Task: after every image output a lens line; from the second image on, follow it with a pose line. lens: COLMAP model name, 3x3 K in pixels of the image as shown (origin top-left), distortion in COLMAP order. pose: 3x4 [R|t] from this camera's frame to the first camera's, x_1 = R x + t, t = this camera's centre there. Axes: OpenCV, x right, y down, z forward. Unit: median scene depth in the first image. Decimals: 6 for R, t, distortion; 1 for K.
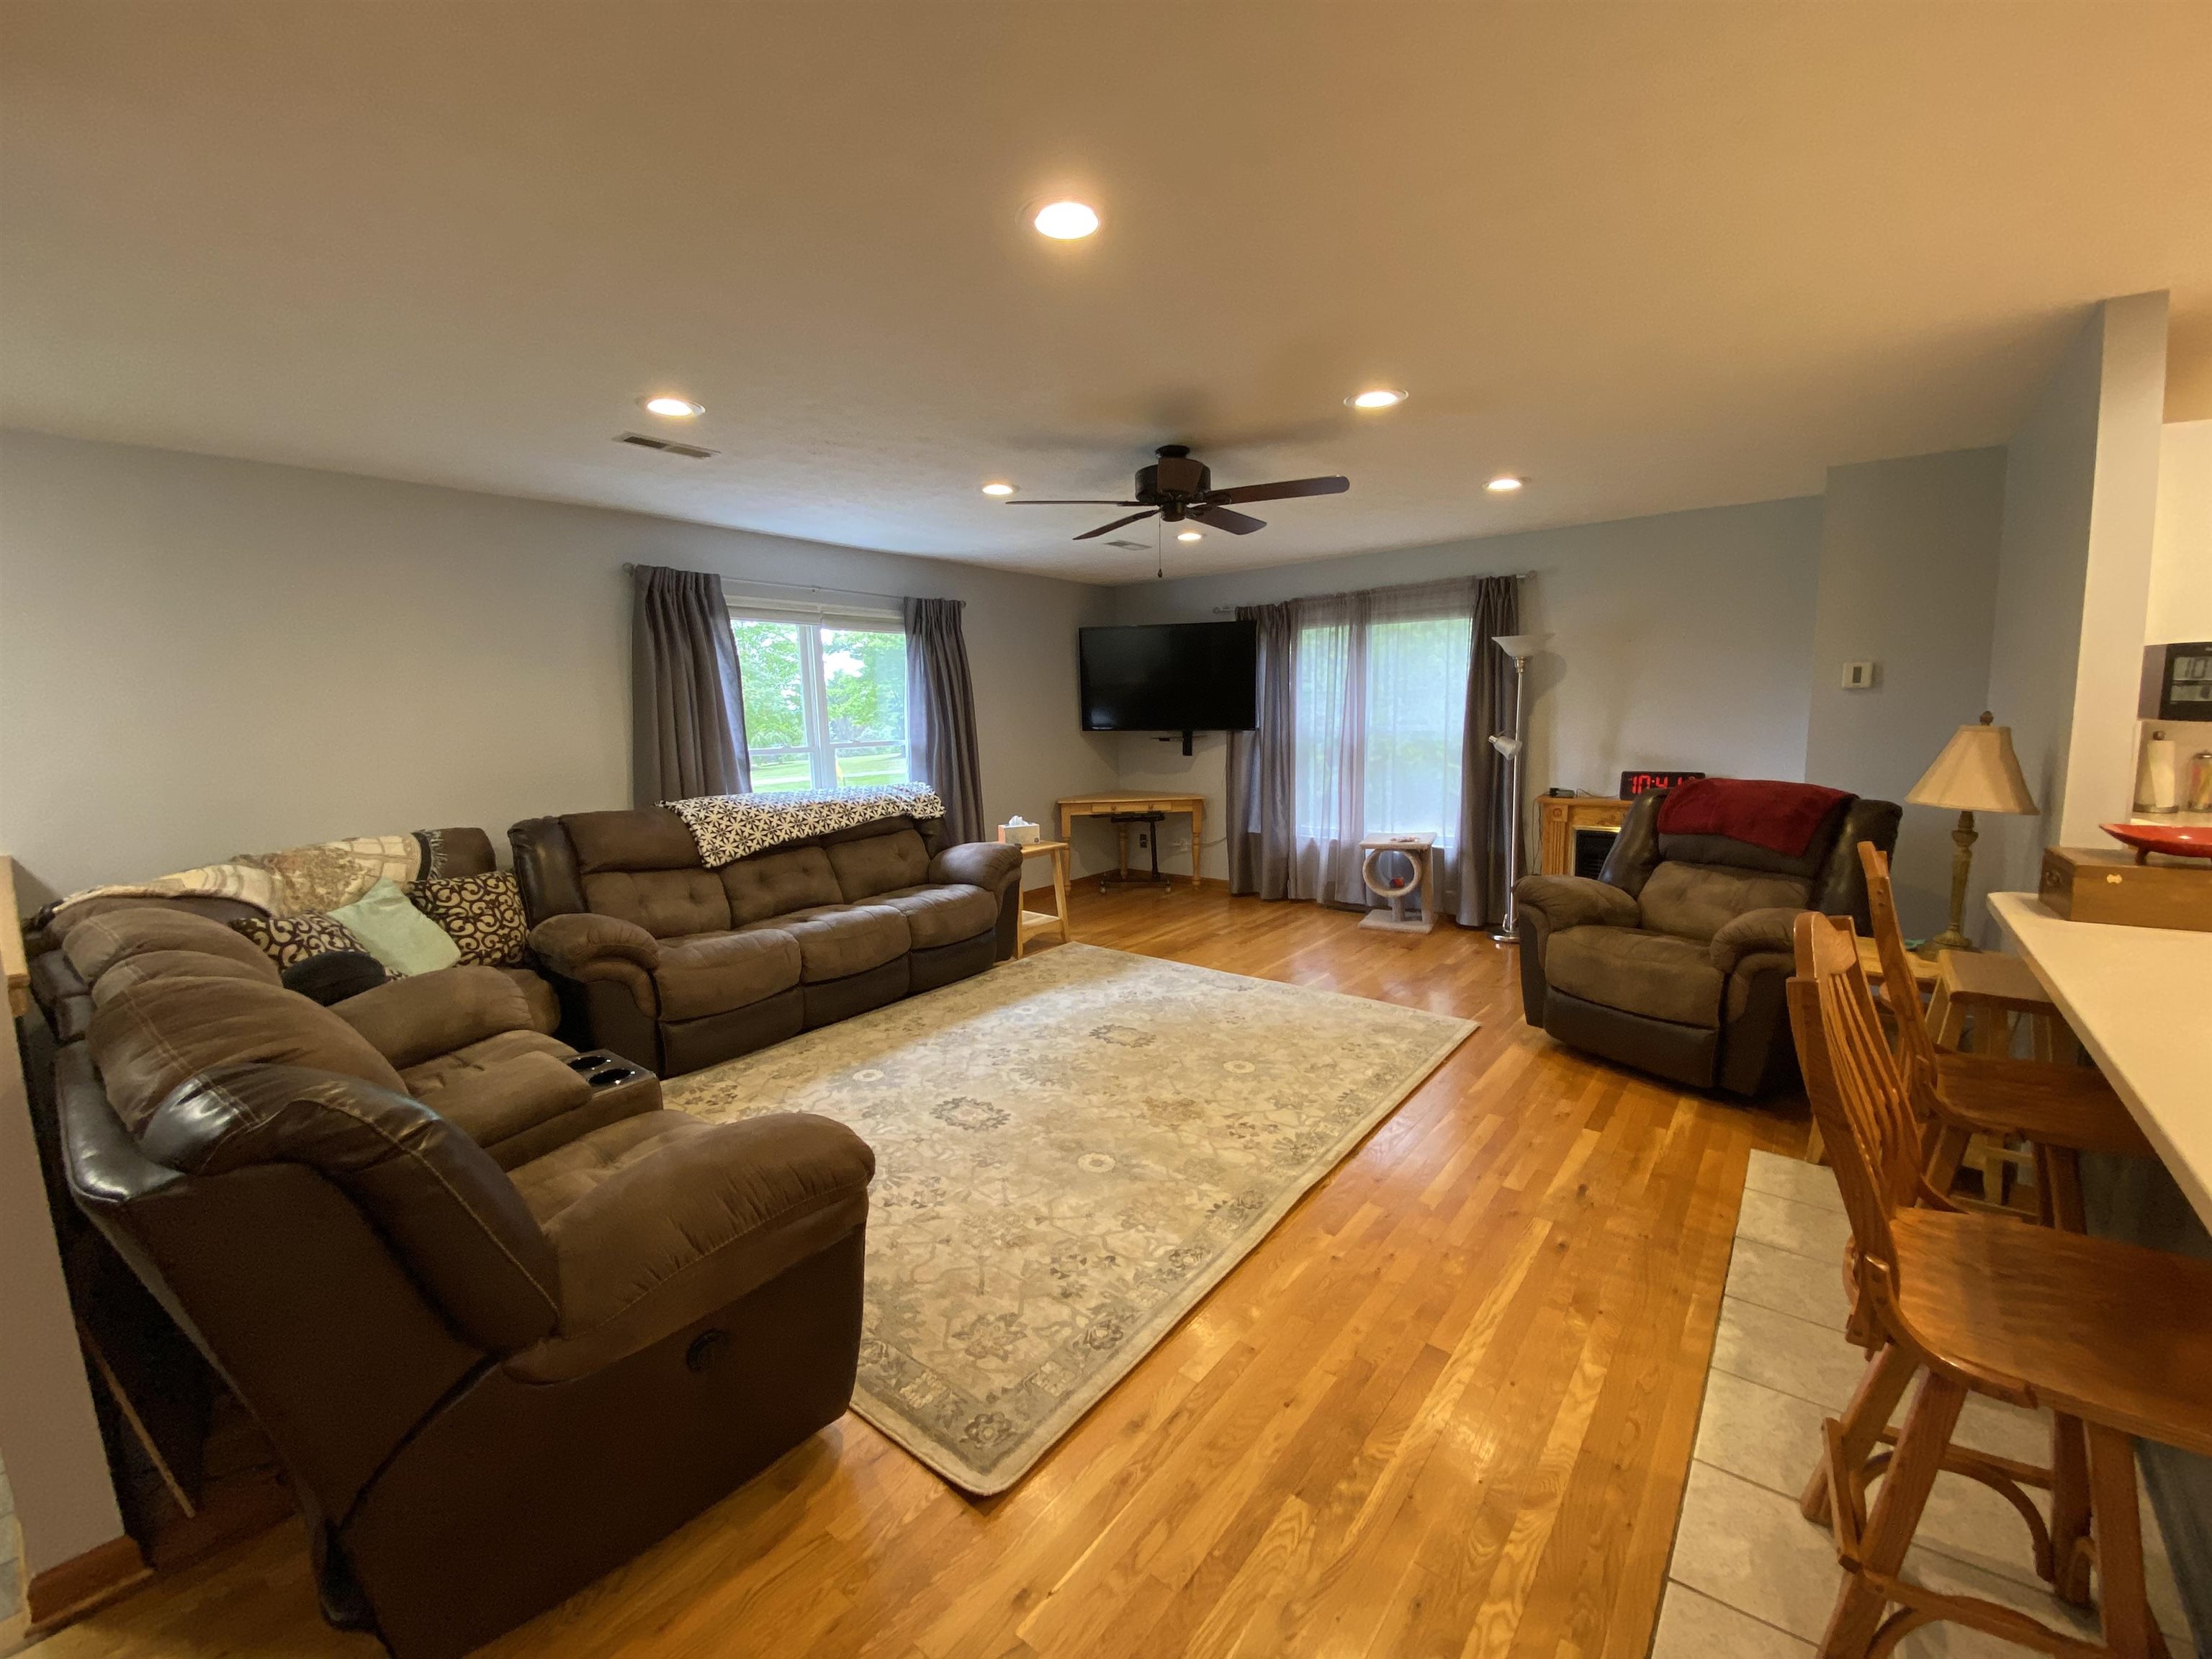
lens RADIAL K [[892.9, 0, 1106.4], [0, 892.9, 826.4], [0, 0, 1]] dist [0.024673, -0.023087]
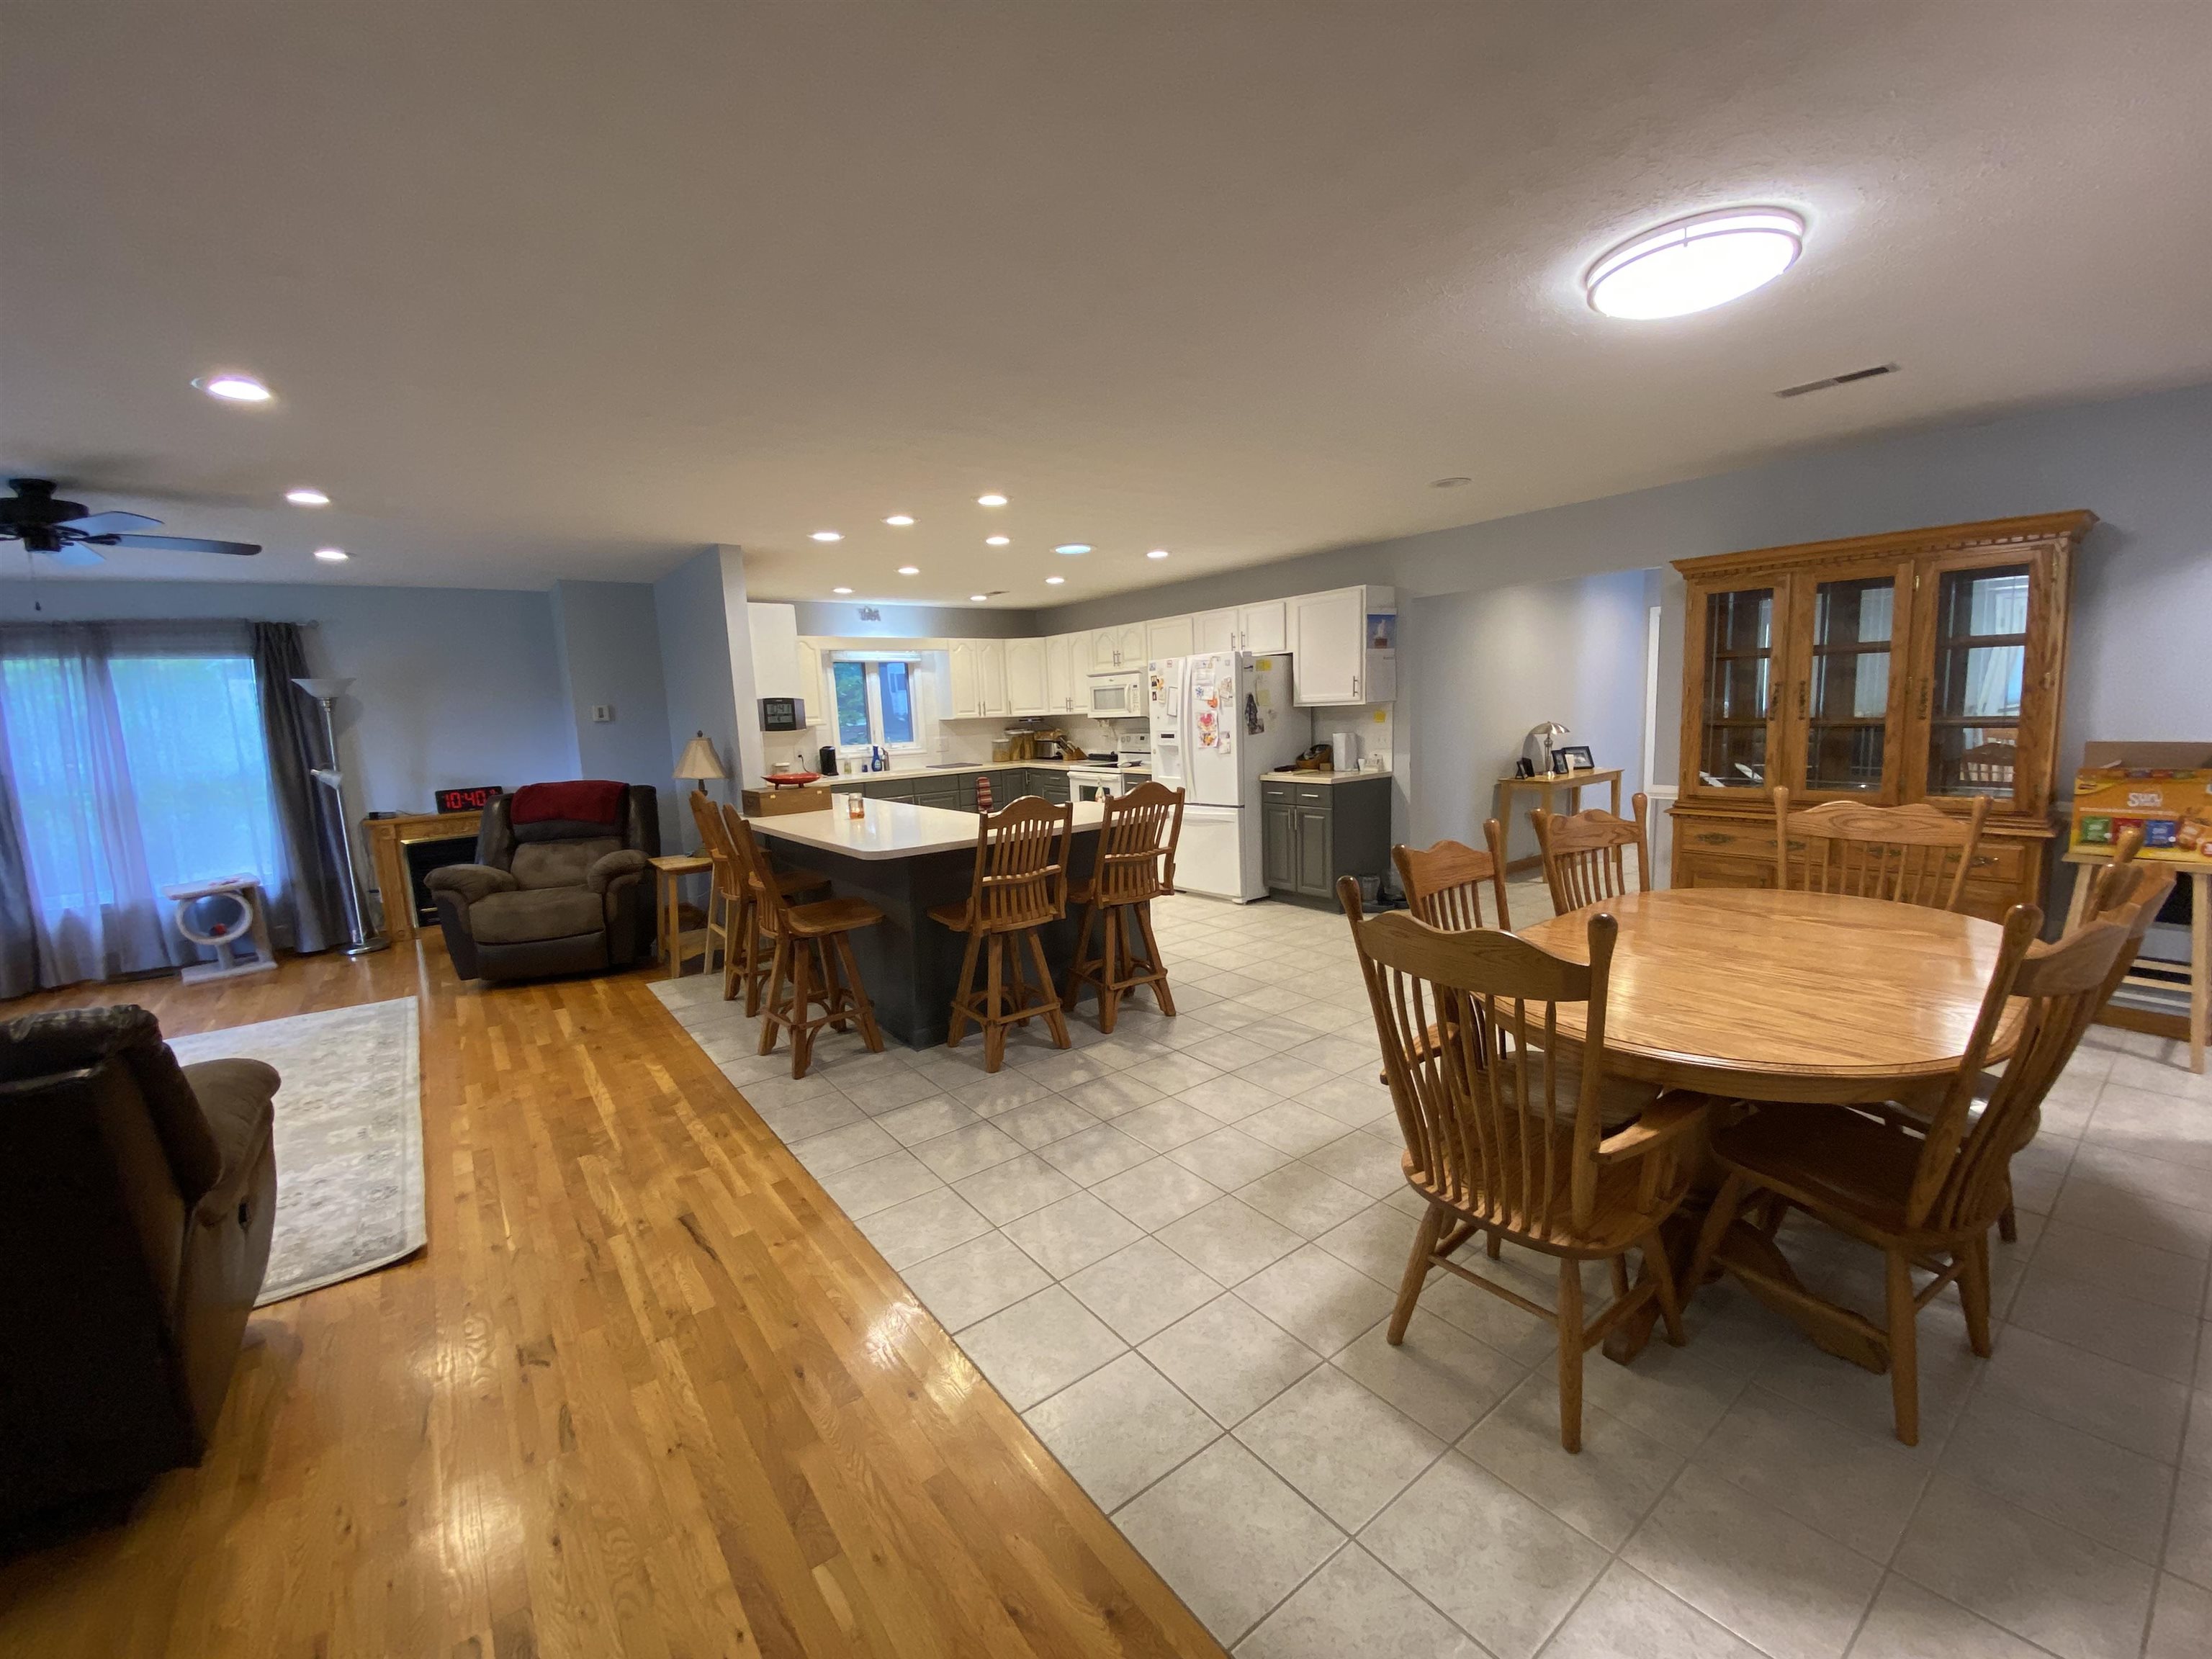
lens RADIAL K [[892.9, 0, 1106.4], [0, 892.9, 826.4], [0, 0, 1]] dist [0.024673, -0.023087]
pose [[0.243758, -0.121879, 0.962147, -0.514996], [0.164241, 0.982930, 0.082902, 0.045728], [-0.955828, 0.137816, 0.259615, -0.253391]]
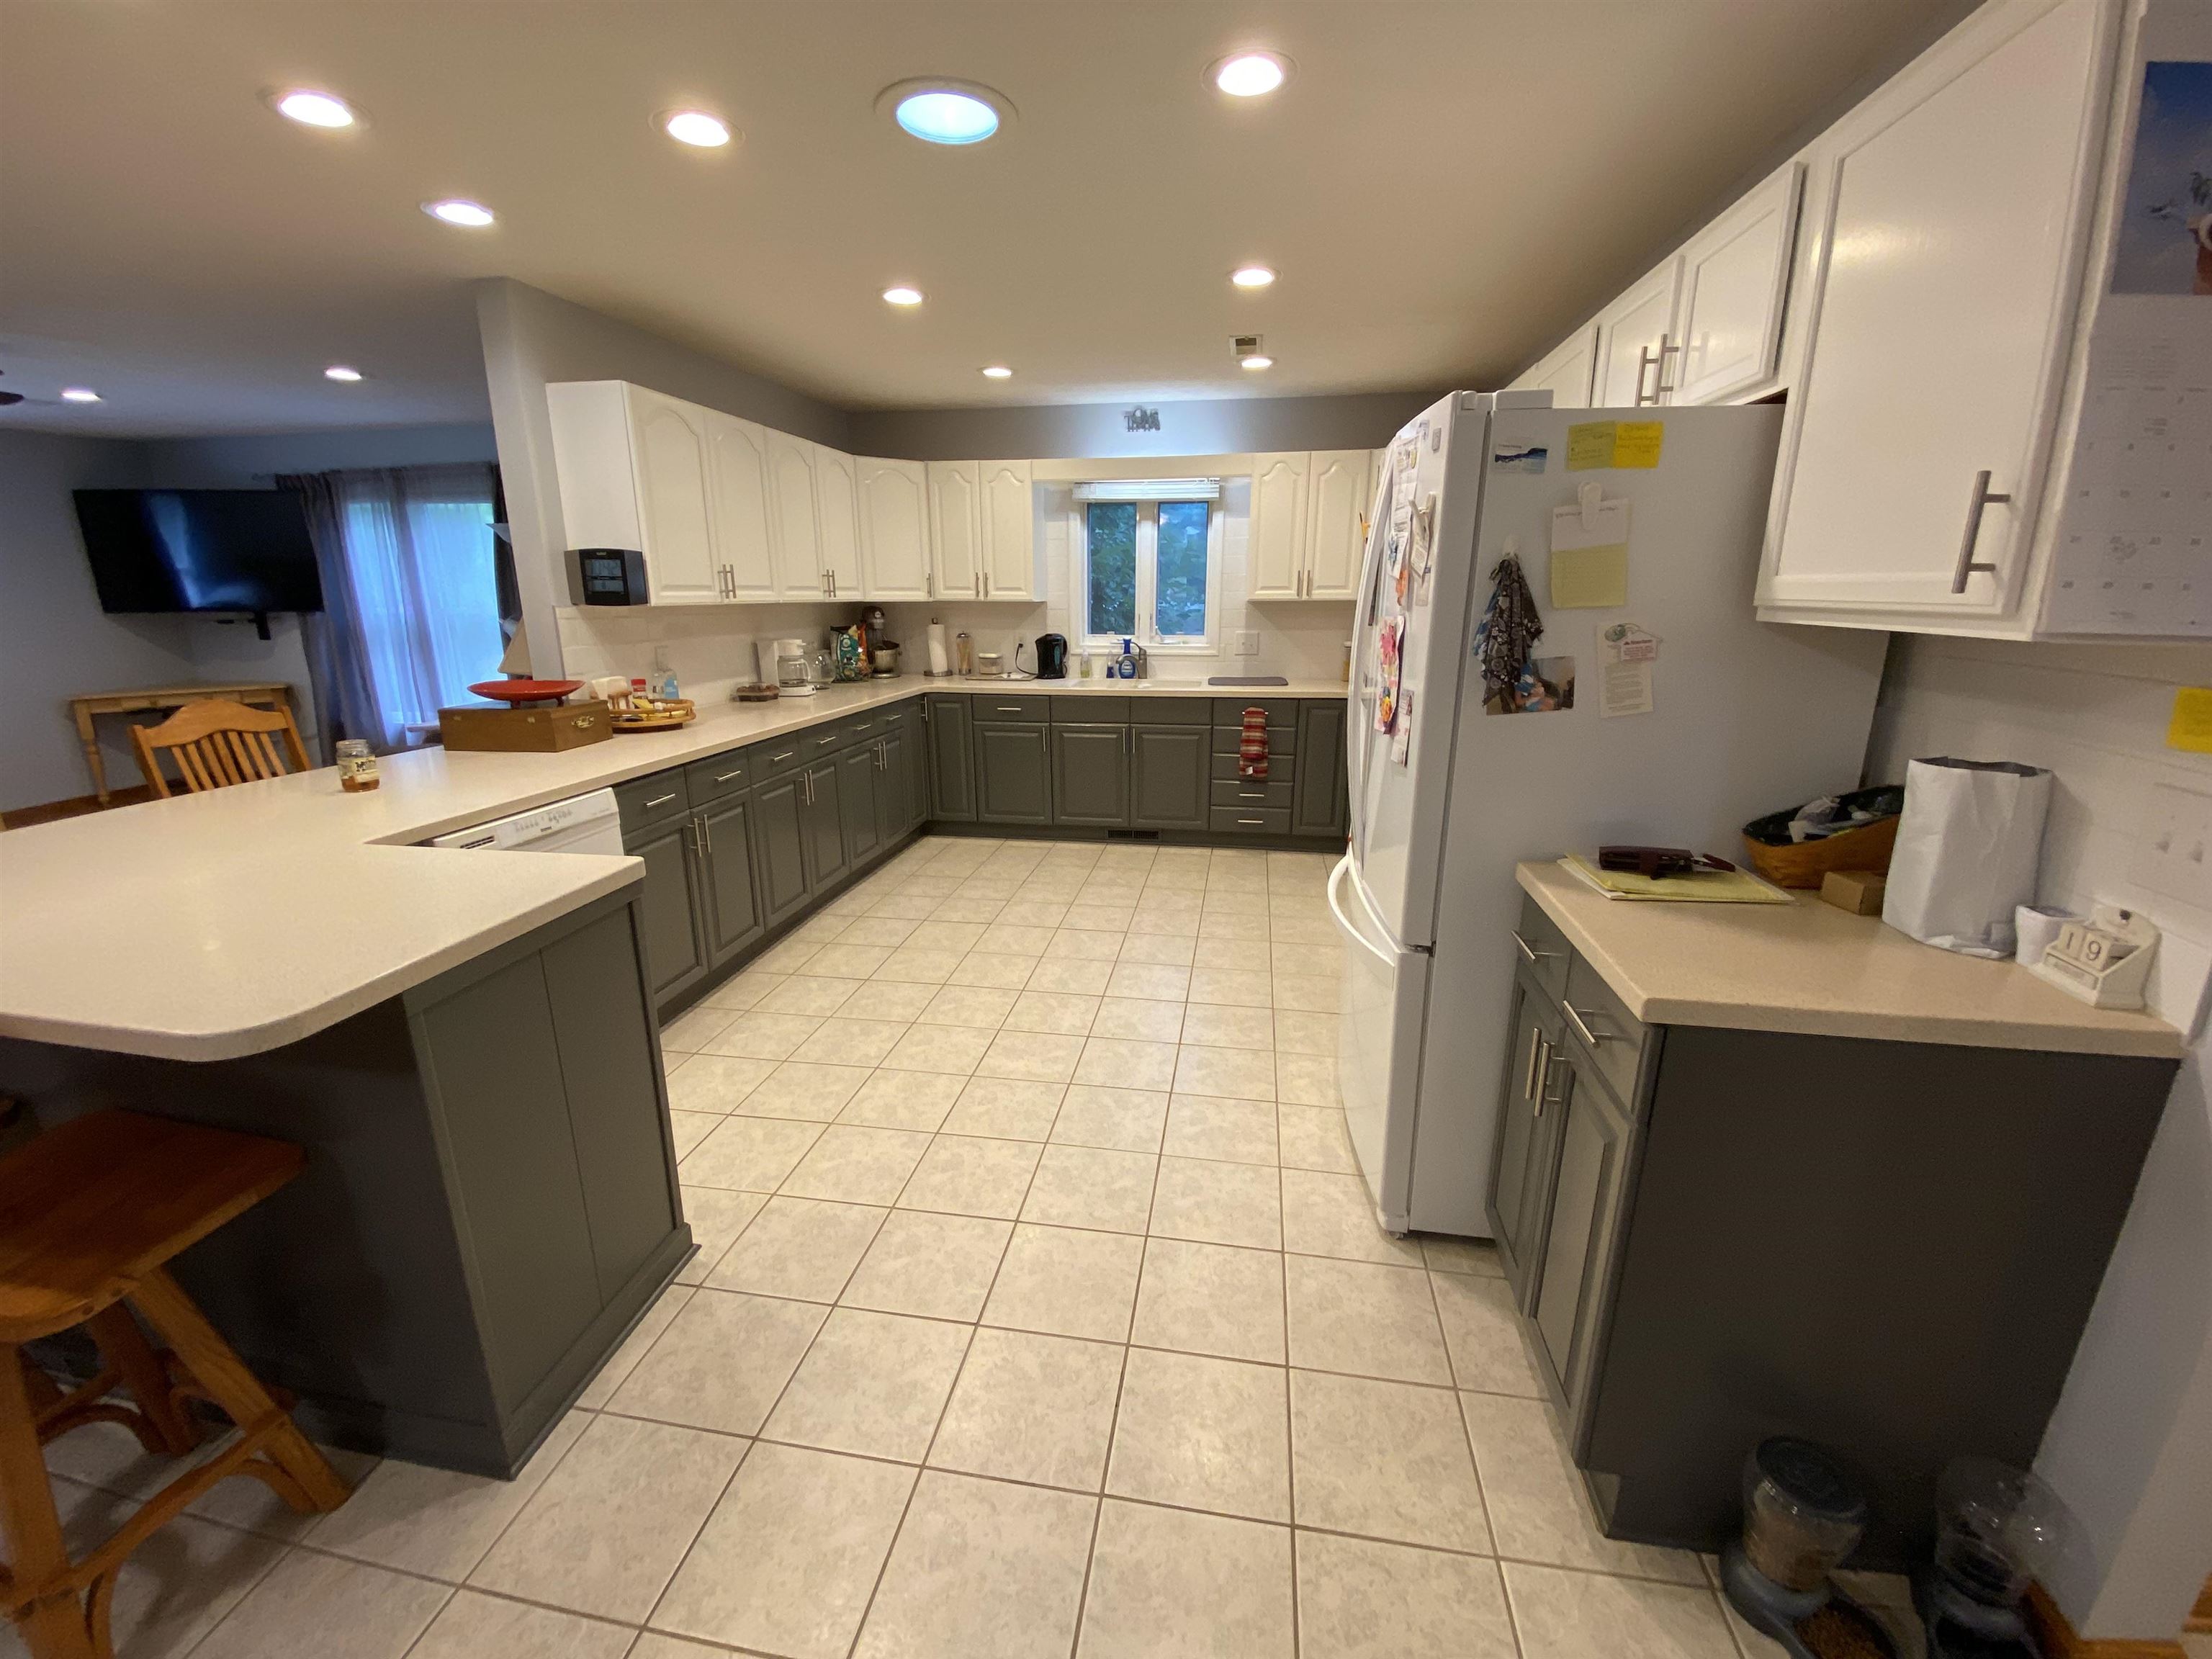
lens RADIAL K [[912.3, 0, 1081.1], [0, 912.3, 828.3], [0, 0, 1]] dist [0.043560, -0.034209]
pose [[0.885074, -0.099014, 0.454797, 0.685118], [0.044414, 0.990619, 0.129235, 0.046829], [-0.463327, -0.094183, 0.881168, -0.417018]]
